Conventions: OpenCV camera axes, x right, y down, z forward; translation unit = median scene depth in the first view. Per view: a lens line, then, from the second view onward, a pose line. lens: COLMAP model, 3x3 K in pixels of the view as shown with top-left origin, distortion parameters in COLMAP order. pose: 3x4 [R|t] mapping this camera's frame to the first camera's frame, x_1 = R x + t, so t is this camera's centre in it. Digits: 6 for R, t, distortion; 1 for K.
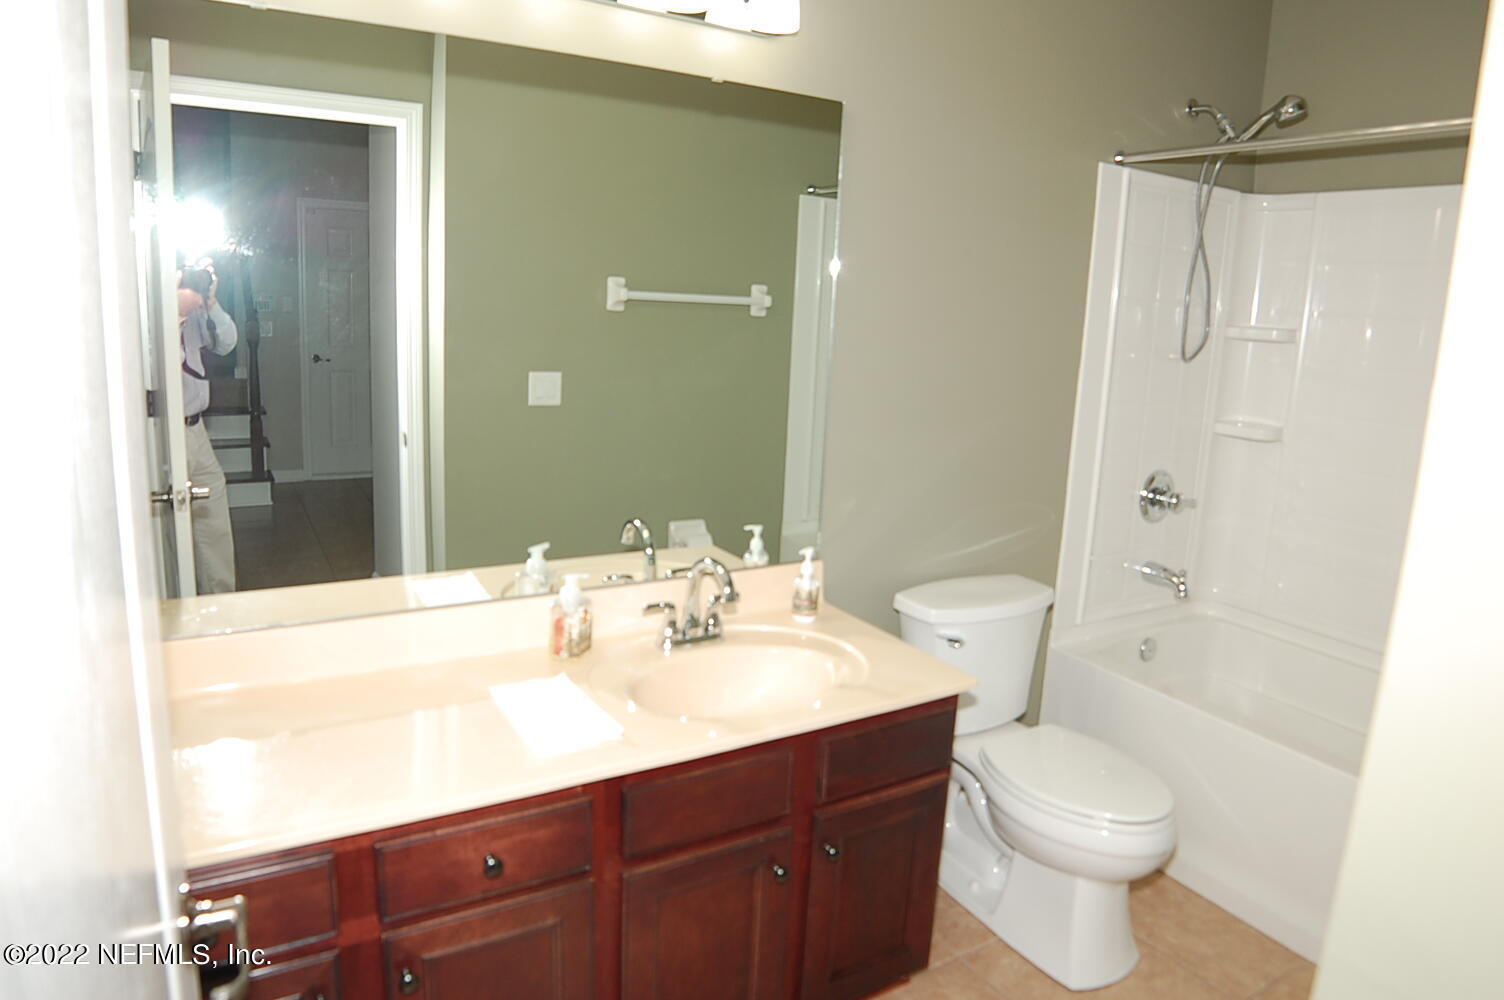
lens RADIAL K [[924.6, 0, 750.1], [0, 924.6, 469.4], [0, 0, 1]] dist [-0.120731, 0.052811]
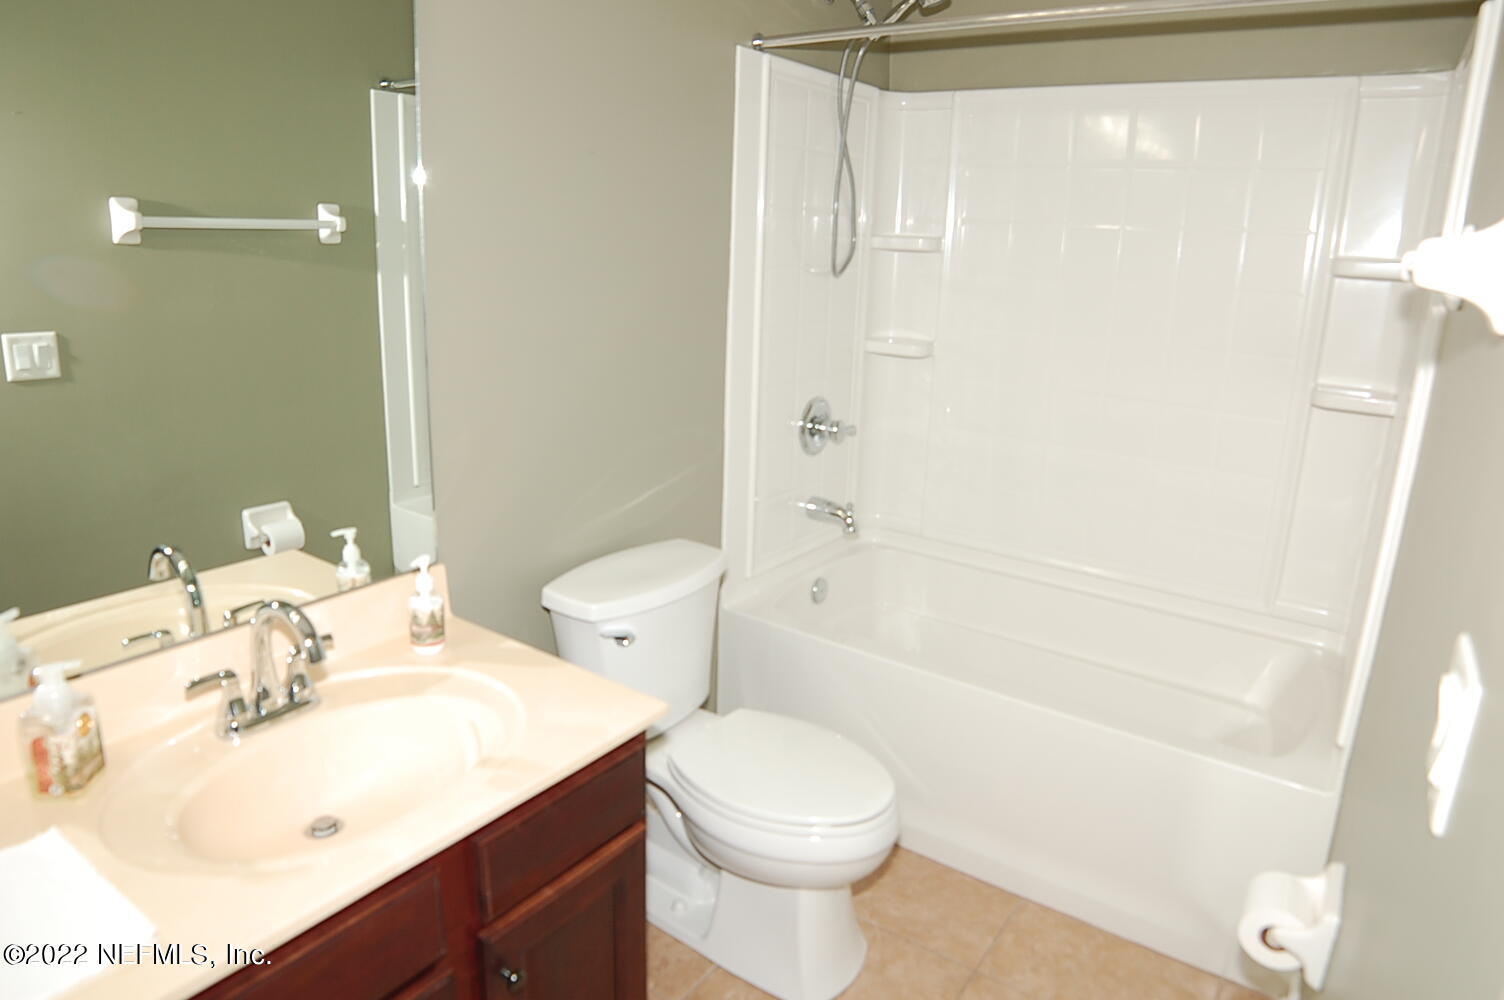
lens RADIAL K [[924.6, 0, 750.1], [0, 924.6, 469.4], [0, 0, 1]] dist [-0.120731, 0.052811]
pose [[0.913268, -0.115822, 0.390546, 0.022574], [0.081735, 0.991332, 0.102864, -0.033117], [-0.399074, -0.062021, 0.914819, 0.198020]]
